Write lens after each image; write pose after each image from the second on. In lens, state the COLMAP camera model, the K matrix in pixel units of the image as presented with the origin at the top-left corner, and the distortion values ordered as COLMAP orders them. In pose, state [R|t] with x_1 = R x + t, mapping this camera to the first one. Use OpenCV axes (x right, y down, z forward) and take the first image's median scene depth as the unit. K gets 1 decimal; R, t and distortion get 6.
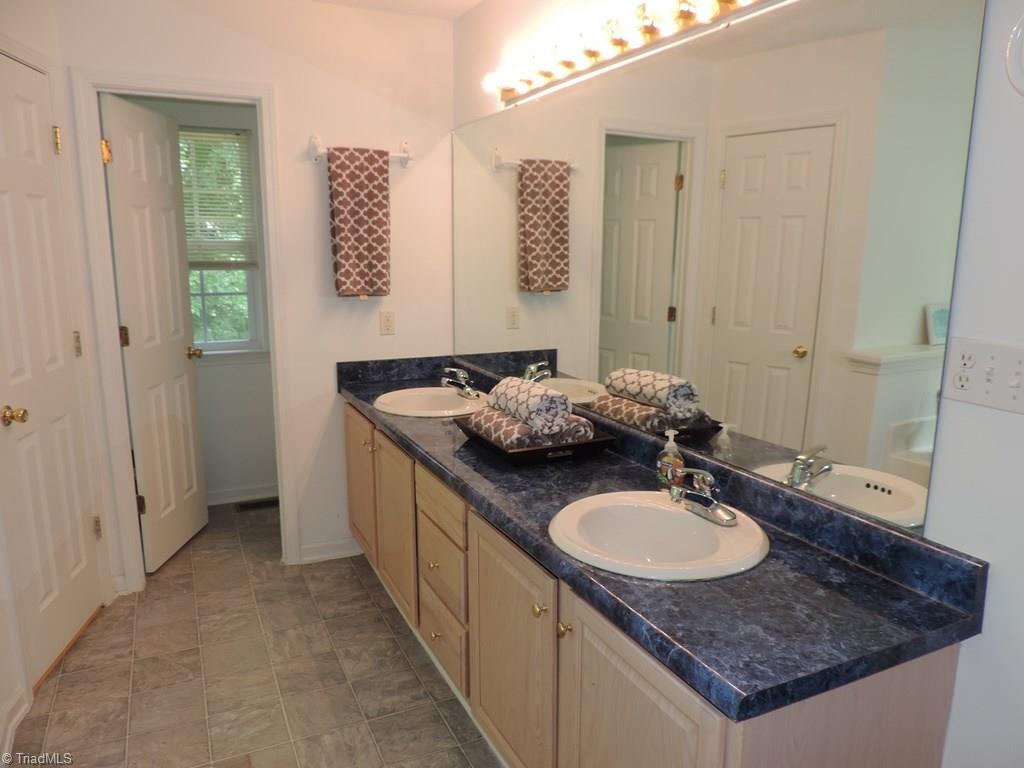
lens RADIAL K [[728.8, 0, 517.7], [0, 728.8, 384.9], [0, 0, 1]] dist [-0.025201, 0.006586]
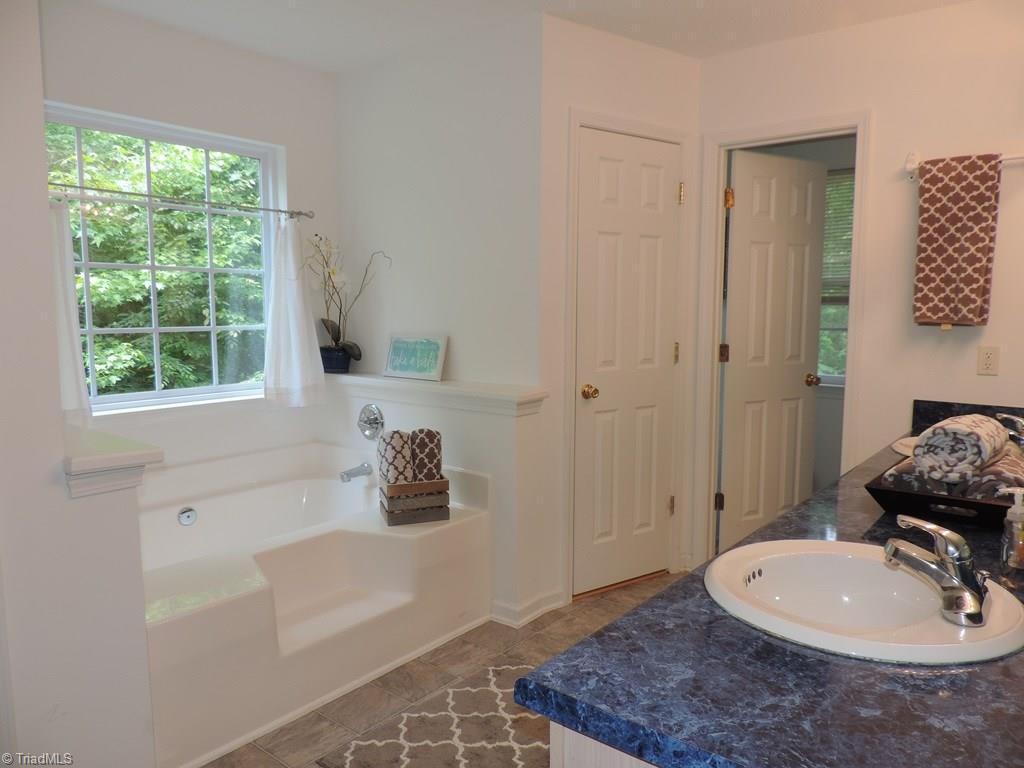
lens RADIAL K [[728.8, 0, 519.2], [0, 728.8, 387.1], [0, 0, 1]] dist [-0.025201, 0.006586]
pose [[0.438032, 0.091149, -0.894327, 0.355550], [-0.171294, 0.985082, 0.016501, 0.024248], [0.882489, 0.145964, 0.447110, 0.186008]]
